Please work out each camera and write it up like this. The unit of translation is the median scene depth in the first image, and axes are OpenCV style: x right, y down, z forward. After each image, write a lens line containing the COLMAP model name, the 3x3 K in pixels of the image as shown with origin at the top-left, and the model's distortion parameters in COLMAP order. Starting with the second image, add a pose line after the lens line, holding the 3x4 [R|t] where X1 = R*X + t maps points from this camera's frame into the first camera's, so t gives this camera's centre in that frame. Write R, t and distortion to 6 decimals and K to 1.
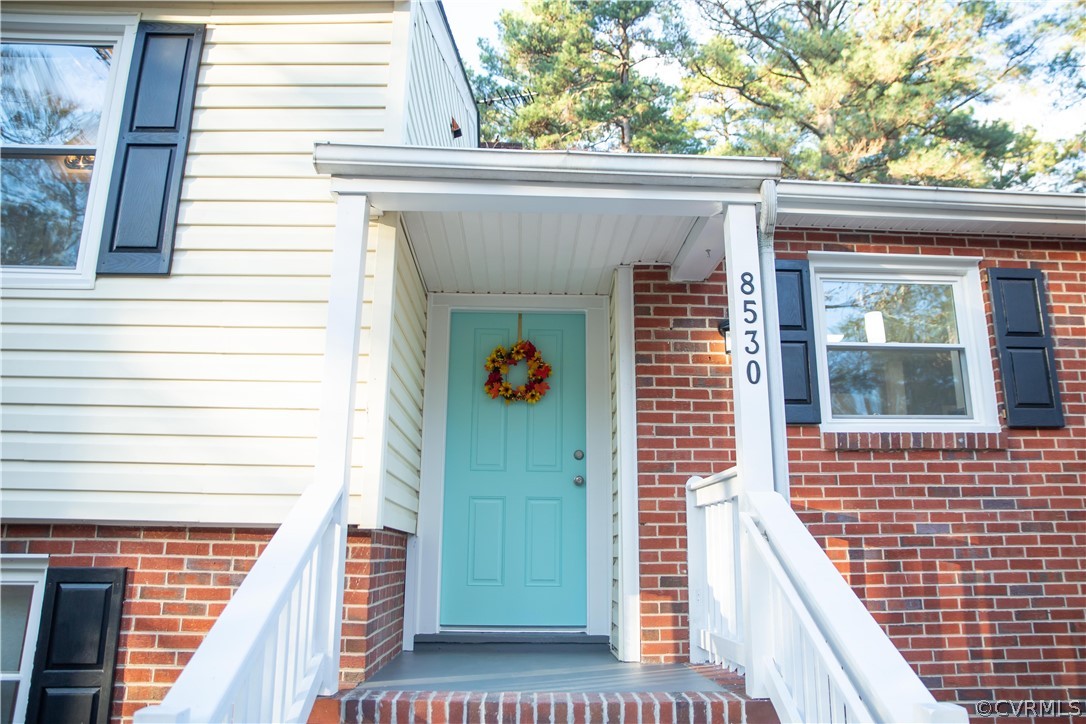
lens RADIAL K [[828.2, 0, 547.4], [0, 828.2, 333.9], [0, 0, 1]] dist [-0.146537, 0.109781]
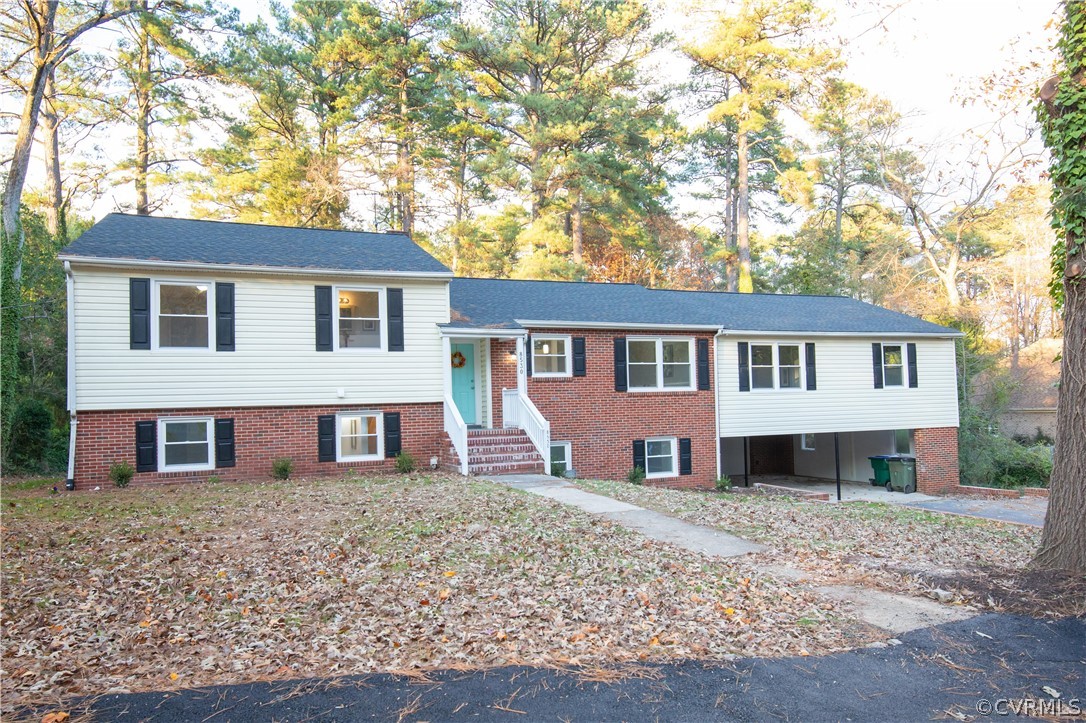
lens RADIAL K [[698.2, 0, 543.0], [0, 698.2, 361.5], [0, 0, 1]] dist [-0.031513, -0.000748]
pose [[0.935375, -0.009133, 0.353540, -0.935198], [-0.061743, 0.980097, 0.188675, -0.675012], [-0.348226, -0.198310, 0.916194, -2.444673]]
